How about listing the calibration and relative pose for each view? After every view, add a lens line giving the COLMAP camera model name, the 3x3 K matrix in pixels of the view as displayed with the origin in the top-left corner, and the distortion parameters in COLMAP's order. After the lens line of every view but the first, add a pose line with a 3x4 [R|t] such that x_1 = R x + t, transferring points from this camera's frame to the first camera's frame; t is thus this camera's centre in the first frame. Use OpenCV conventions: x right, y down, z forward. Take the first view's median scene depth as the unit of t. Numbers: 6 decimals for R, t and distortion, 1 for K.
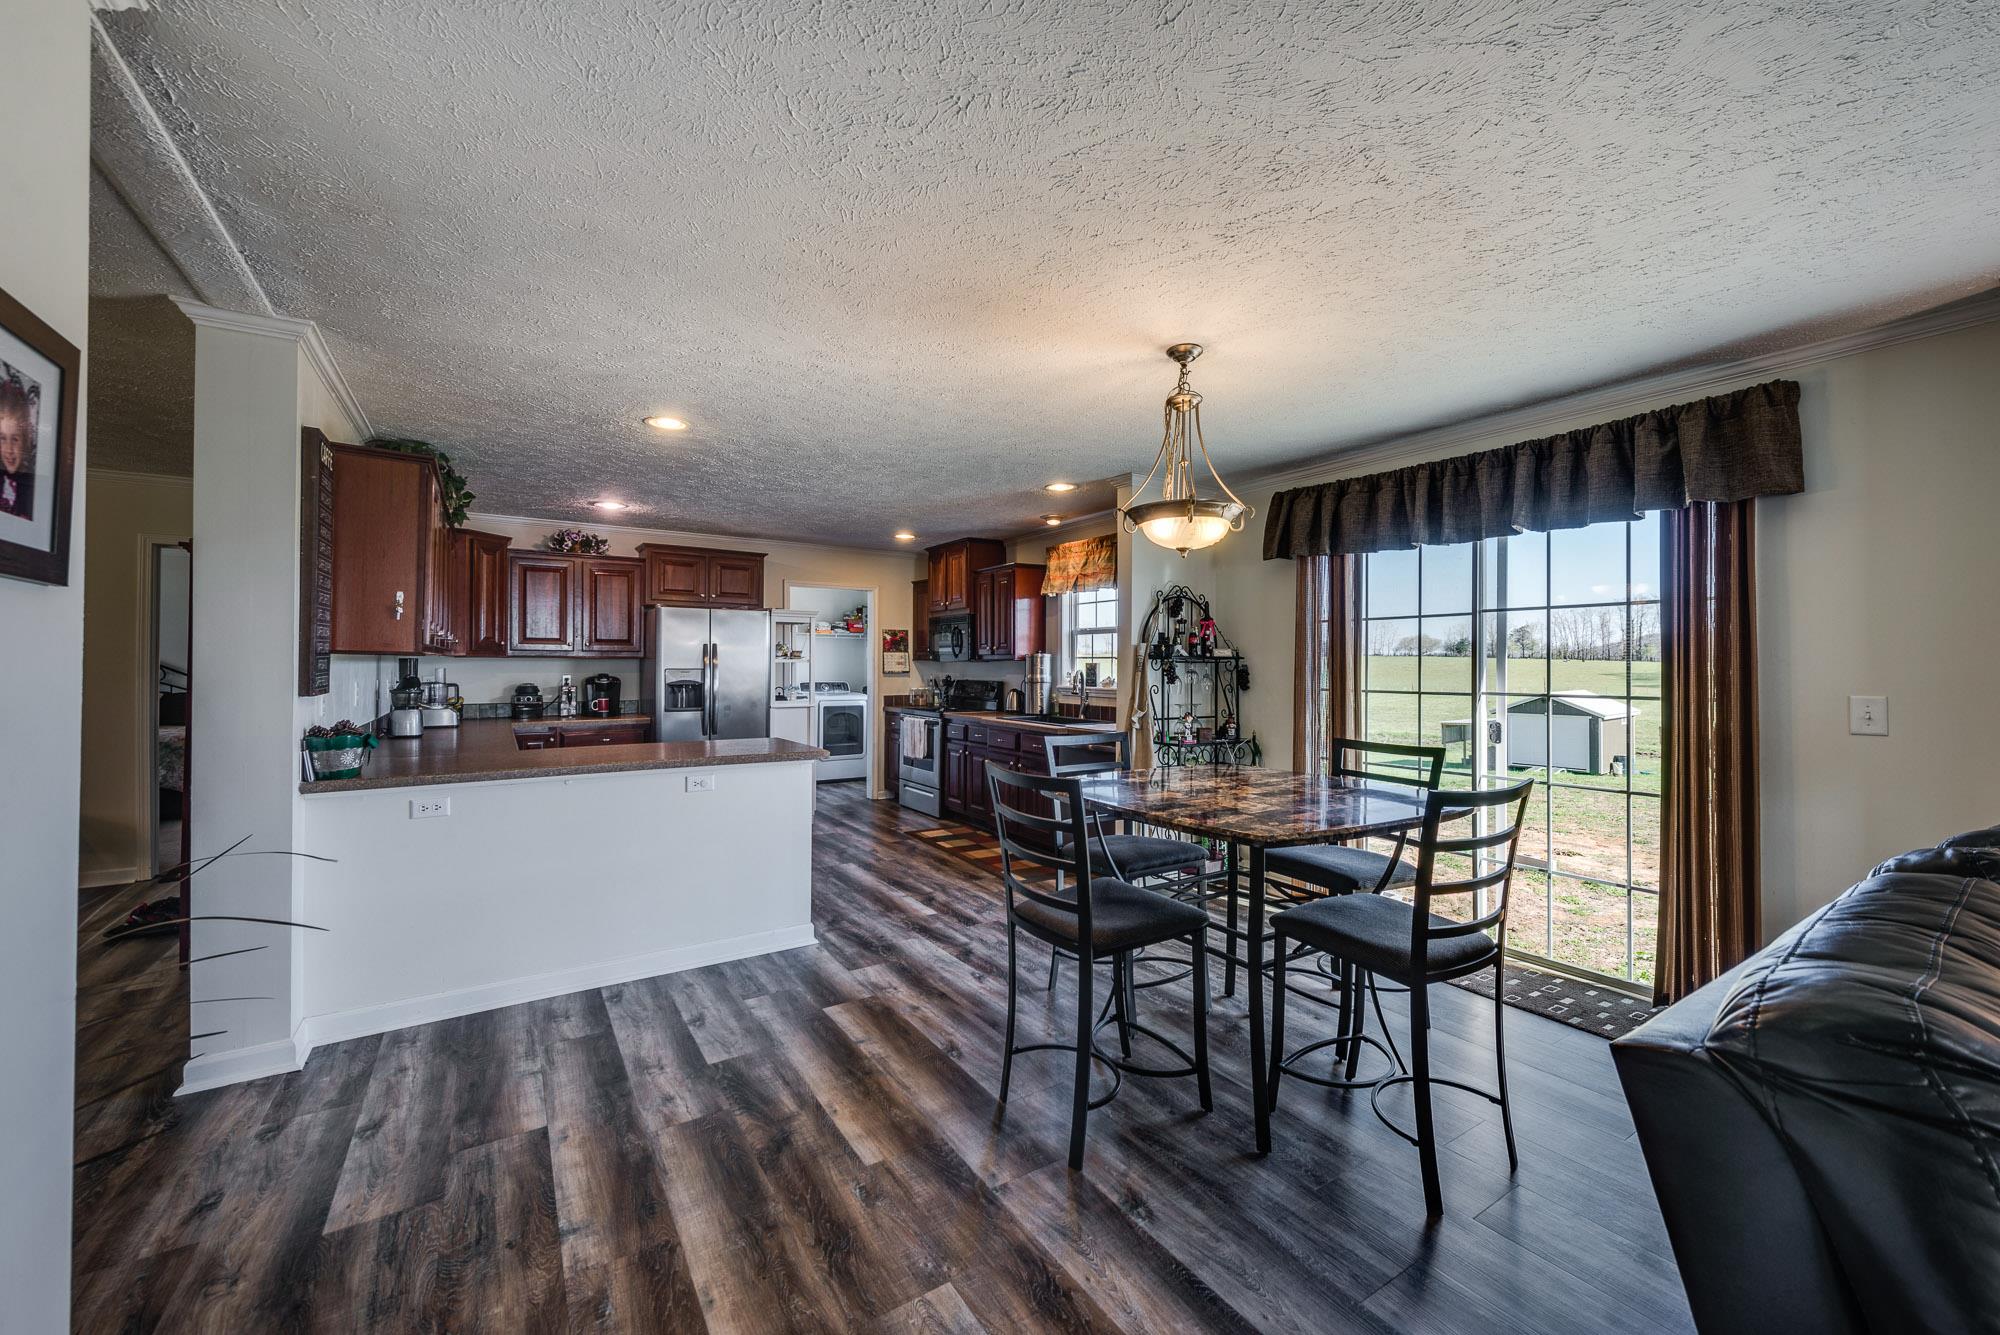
lens RADIAL K [[772.4, 0, 1000.9], [0, 772.4, 661.3], [0, 0, 1]] dist [0.009589, -0.004023]
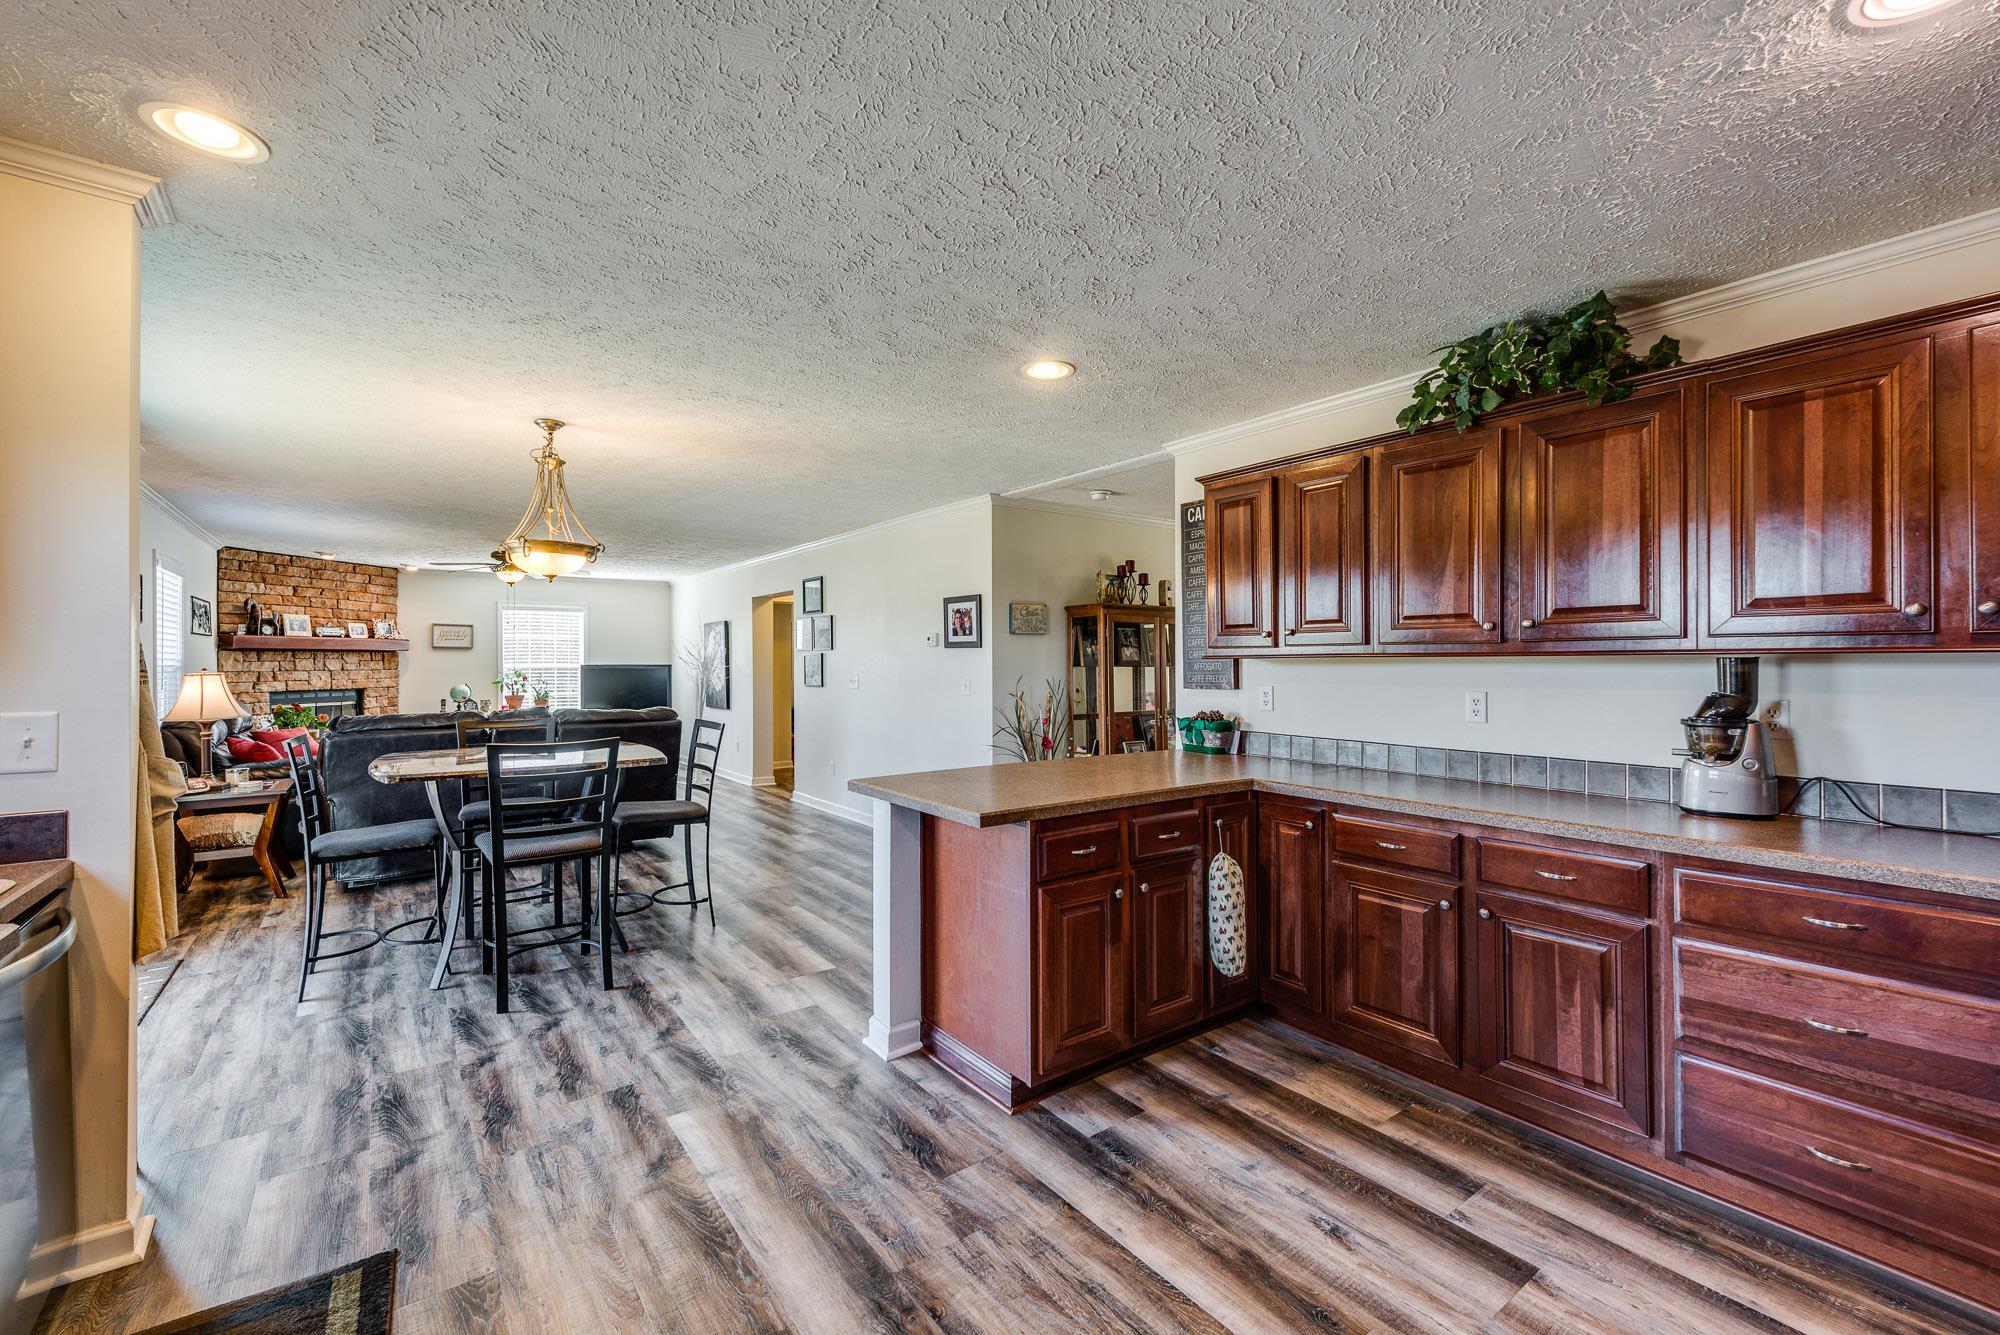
lens RADIAL K [[831.0, 0, 1014.4], [0, 831.0, 660.1], [0, 0, 1]] dist [0.001176, -0.000148]
pose [[-0.996589, -0.005036, -0.082371, -0.195228], [-0.004229, 0.999941, -0.009966, 0.002898], [0.082416, -0.009584, -0.996552, 1.127657]]
